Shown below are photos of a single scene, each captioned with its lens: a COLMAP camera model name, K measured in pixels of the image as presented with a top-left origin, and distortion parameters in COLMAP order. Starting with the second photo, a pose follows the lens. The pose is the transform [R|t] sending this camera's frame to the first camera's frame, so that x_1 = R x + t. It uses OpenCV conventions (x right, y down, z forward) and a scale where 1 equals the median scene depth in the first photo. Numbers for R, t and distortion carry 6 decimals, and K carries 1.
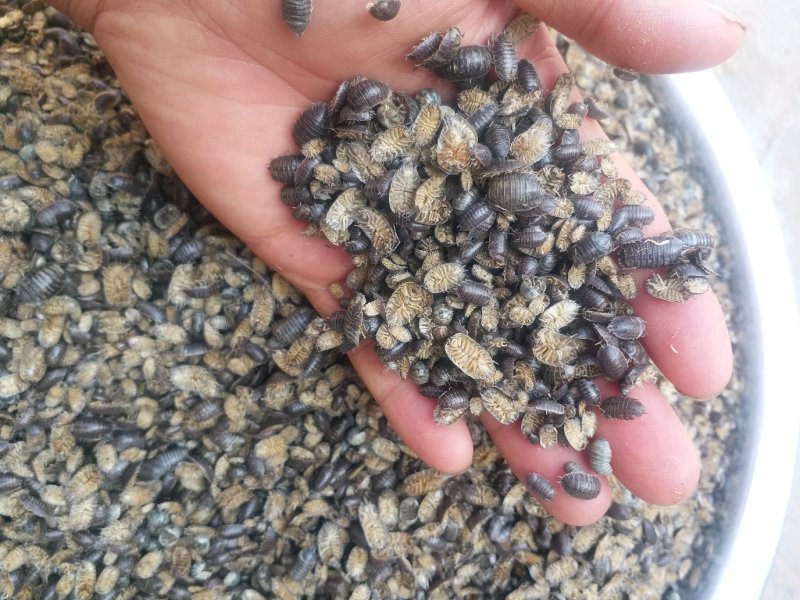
lens RADIAL K [[628.3, 0, 400.0], [0, 628.3, 300.0], [0, 0, 1]] dist [-0.003311, 0.000208]
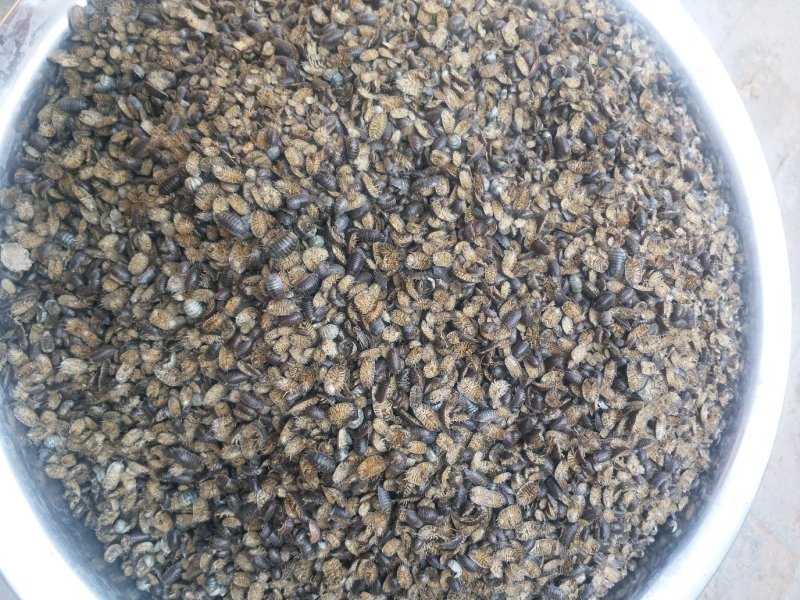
lens RADIAL K [[645.9, 0, 396.1], [0, 645.9, 295.1], [0, 0, 1]] dist [0.001871, 0.002147]
pose [[0.995899, 0.086115, 0.027727, -0.203662], [-0.087403, 0.994958, 0.049179, -0.008827], [-0.023352, -0.051400, 0.998405, -0.283445]]
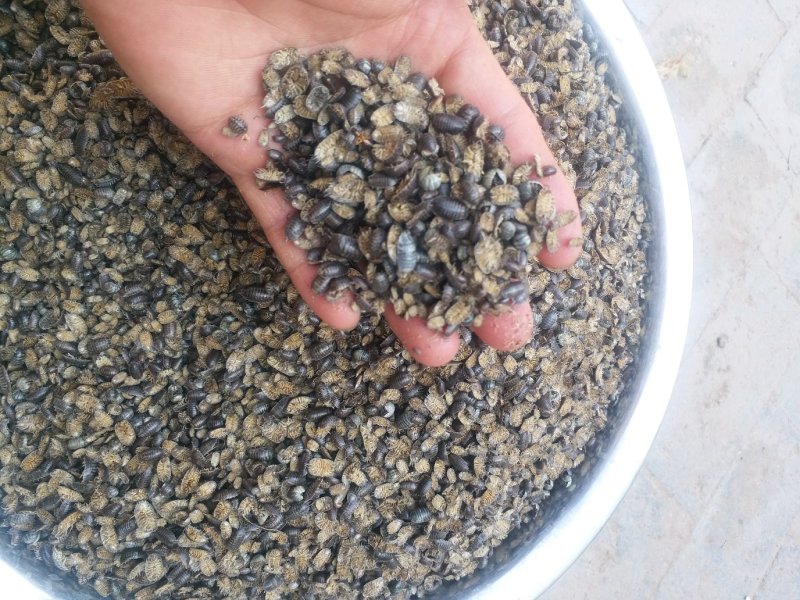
lens RADIAL K [[645.9, 0, 396.1], [0, 645.9, 295.1], [0, 0, 1]] dist [0.001871, 0.002147]
pose [[0.987028, 0.124008, 0.101970, -0.113608], [-0.132636, 0.987709, 0.082690, 0.019686], [-0.090462, -0.095142, 0.991345, -0.294047]]
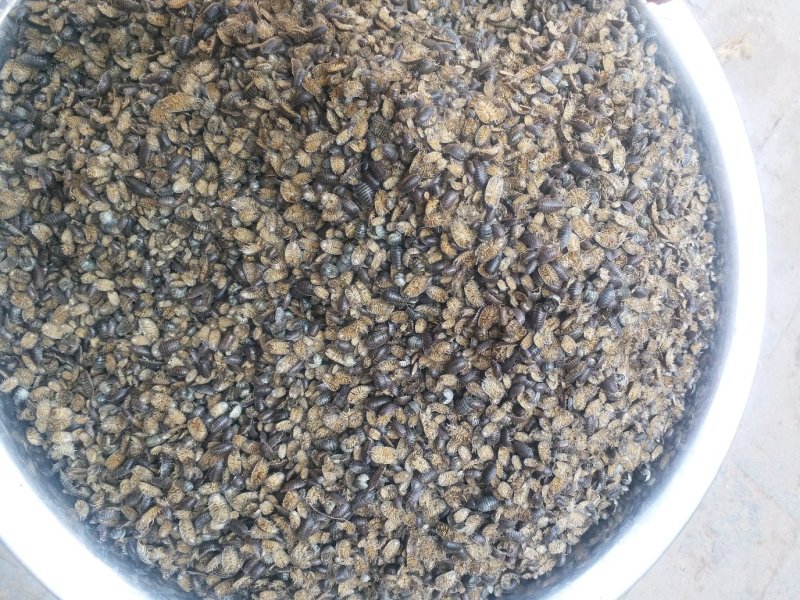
lens RADIAL K [[645.9, 0, 396.1], [0, 645.9, 295.1], [0, 0, 1]] dist [0.001871, 0.002147]
pose [[0.997634, 0.066130, -0.018769, -0.074035], [-0.065022, 0.996391, 0.054561, 0.070838], [0.022309, -0.053212, 0.998334, -0.312430]]
